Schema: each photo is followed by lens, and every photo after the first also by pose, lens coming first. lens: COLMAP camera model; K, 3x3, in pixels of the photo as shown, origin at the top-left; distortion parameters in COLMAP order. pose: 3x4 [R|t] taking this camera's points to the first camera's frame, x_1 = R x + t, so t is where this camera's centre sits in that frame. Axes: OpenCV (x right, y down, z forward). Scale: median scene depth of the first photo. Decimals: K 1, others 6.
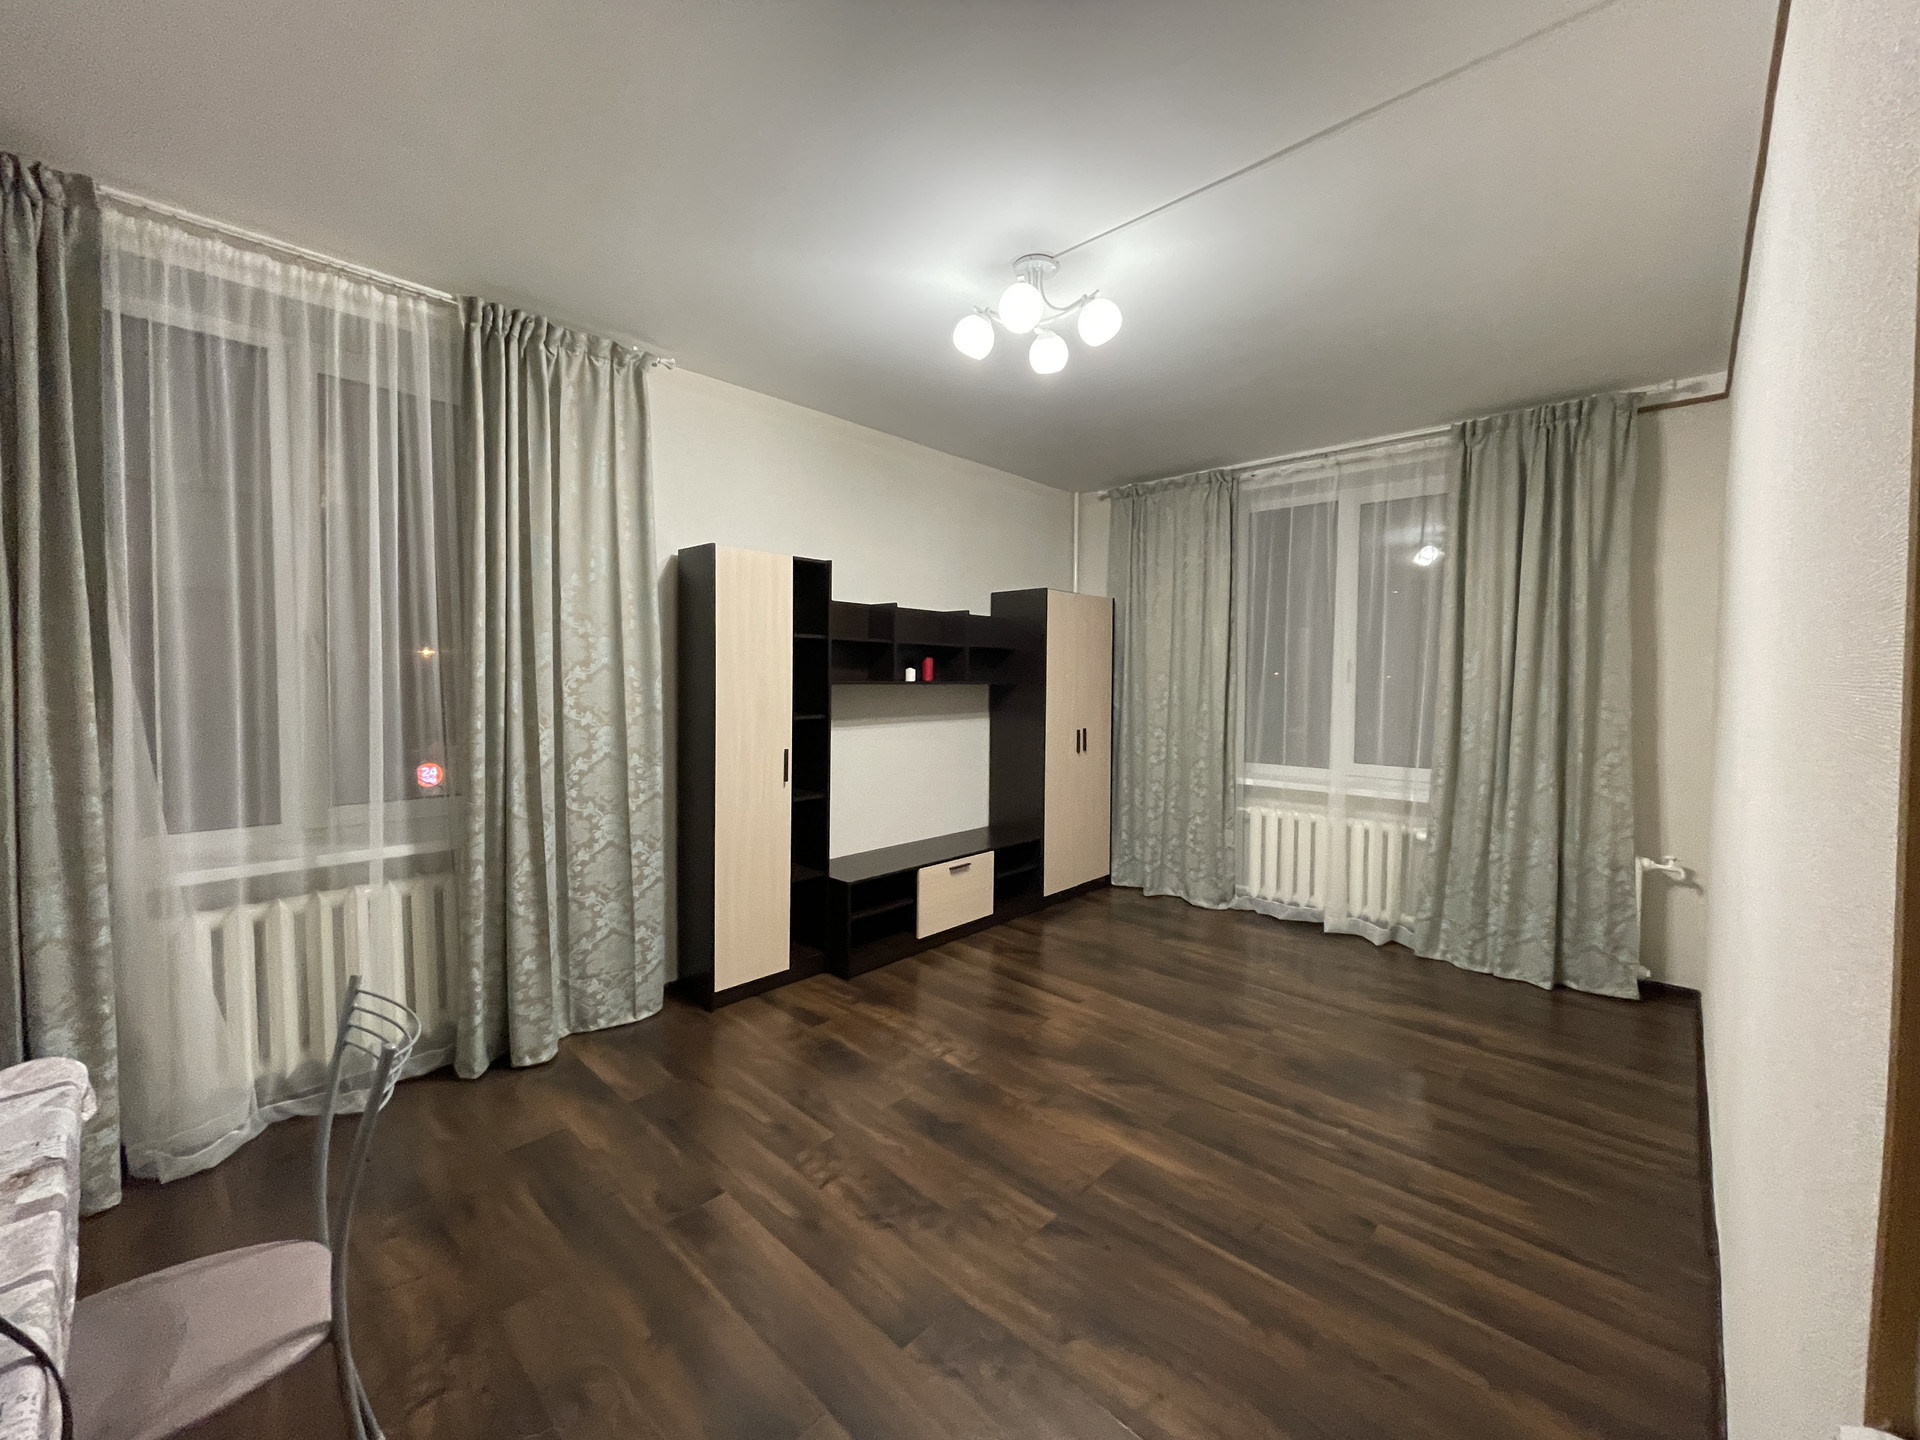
lens RADIAL K [[762.9, 0, 960.8], [0, 762.9, 712.7], [0, 0, 1]] dist [-0.004933, 0.000190]
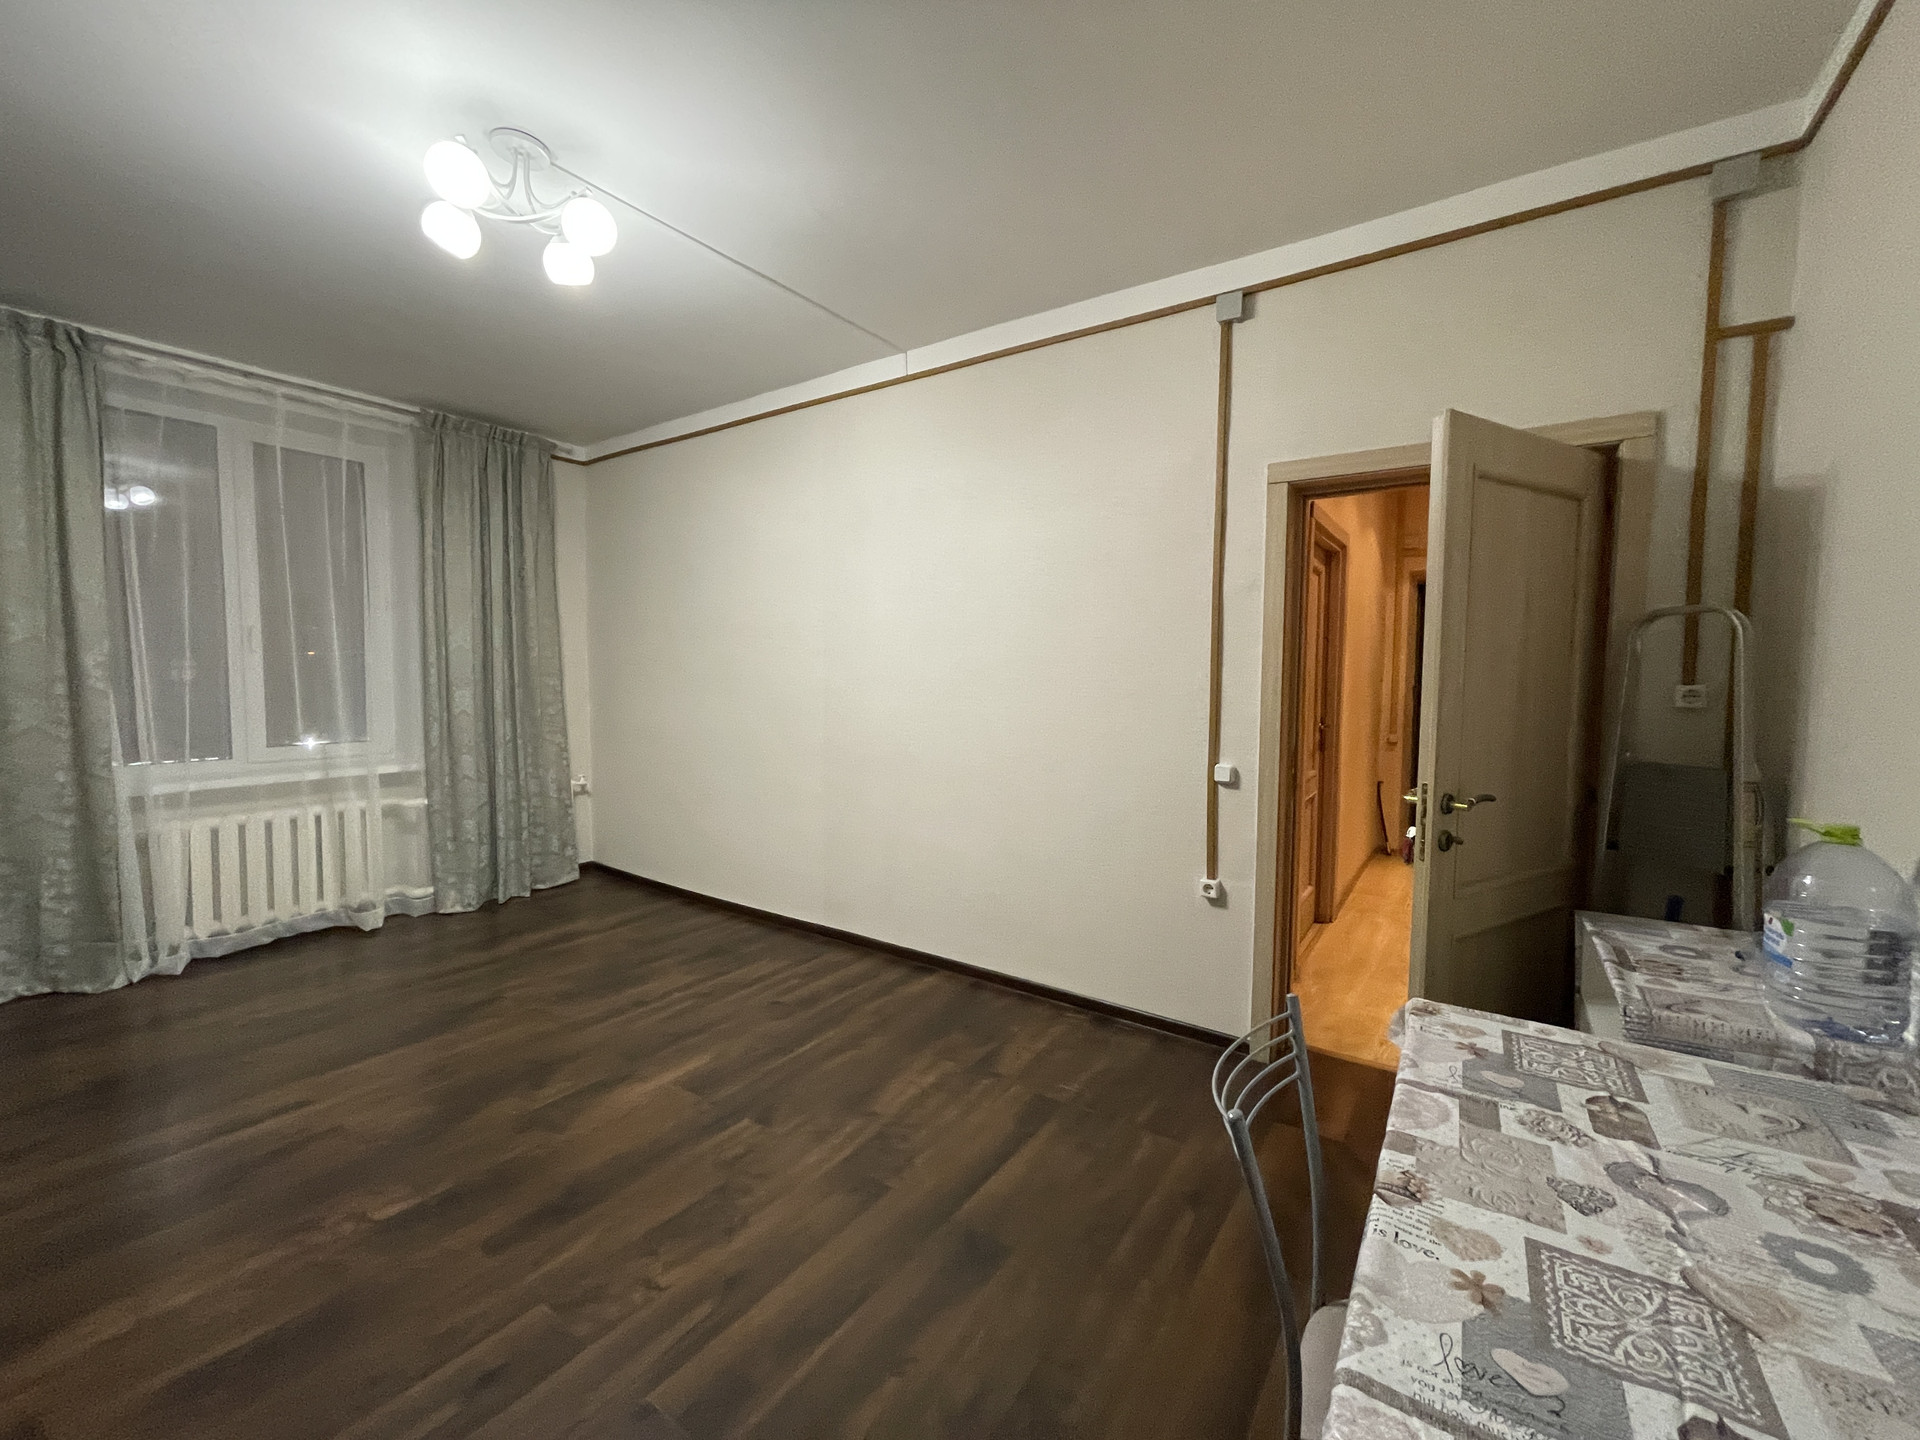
lens RADIAL K [[766.4, 0, 963.8], [0, 766.4, 706.8], [0, 0, 1]] dist [-0.009655, 0.000776]
pose [[-0.151807, -0.059997, 0.986588, -0.669202], [0.033123, 0.997287, 0.065744, -0.013726], [-0.987855, 0.042659, -0.149408, 0.538801]]
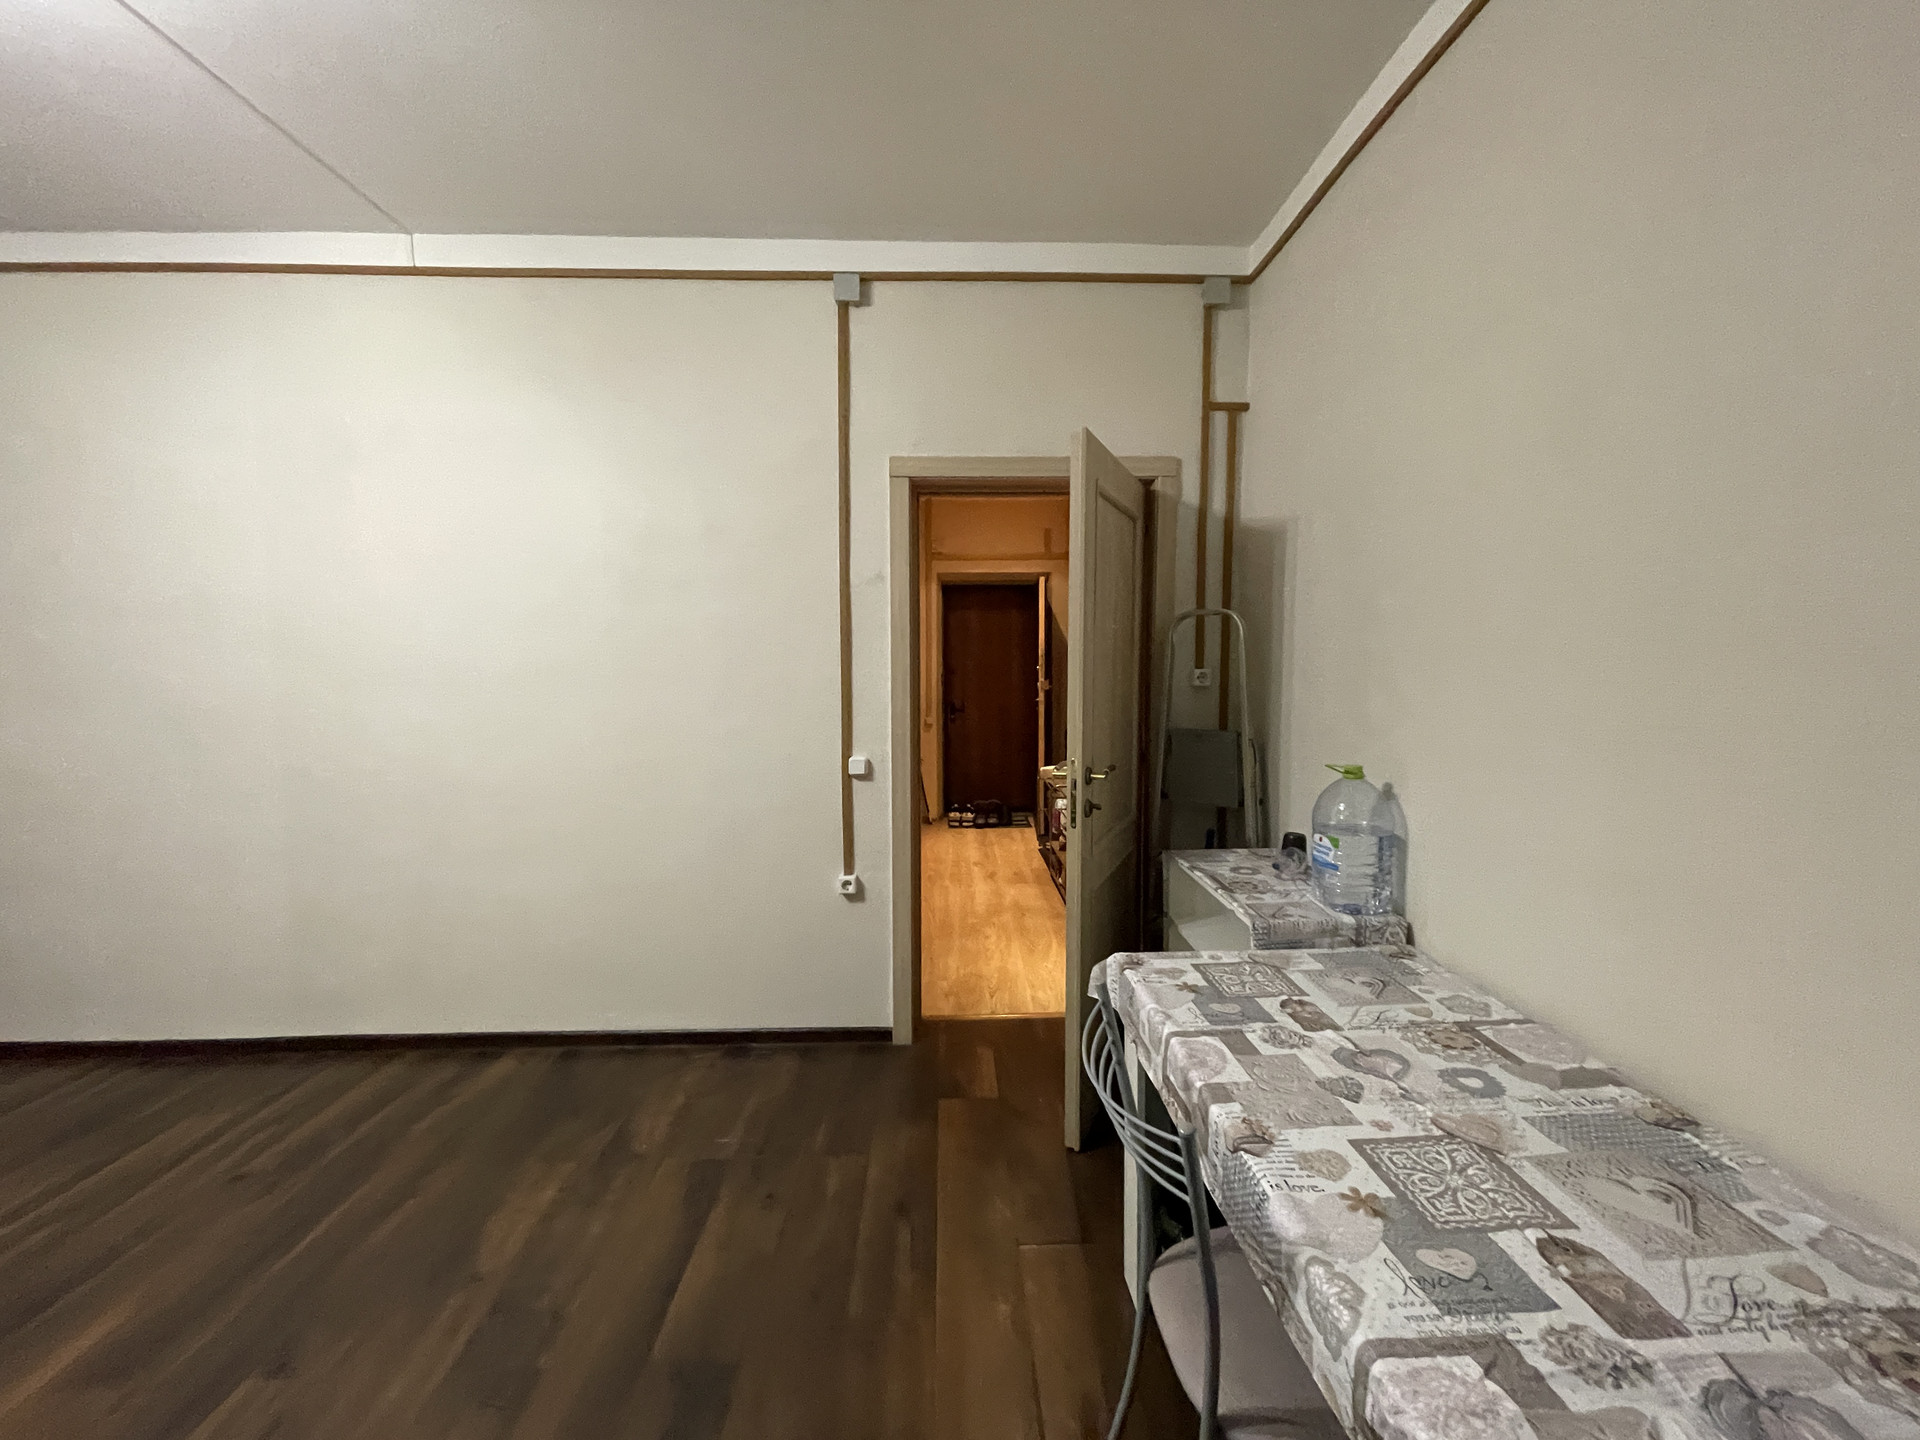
lens RADIAL K [[766.4, 0, 963.8], [0, 766.4, 706.8], [0, 0, 1]] dist [-0.009655, 0.000776]
pose [[-0.707330, -0.050345, 0.705089, -0.543223], [0.026084, 0.994922, 0.097207, -0.017618], [-0.706402, 0.087149, -0.702425, 0.634218]]
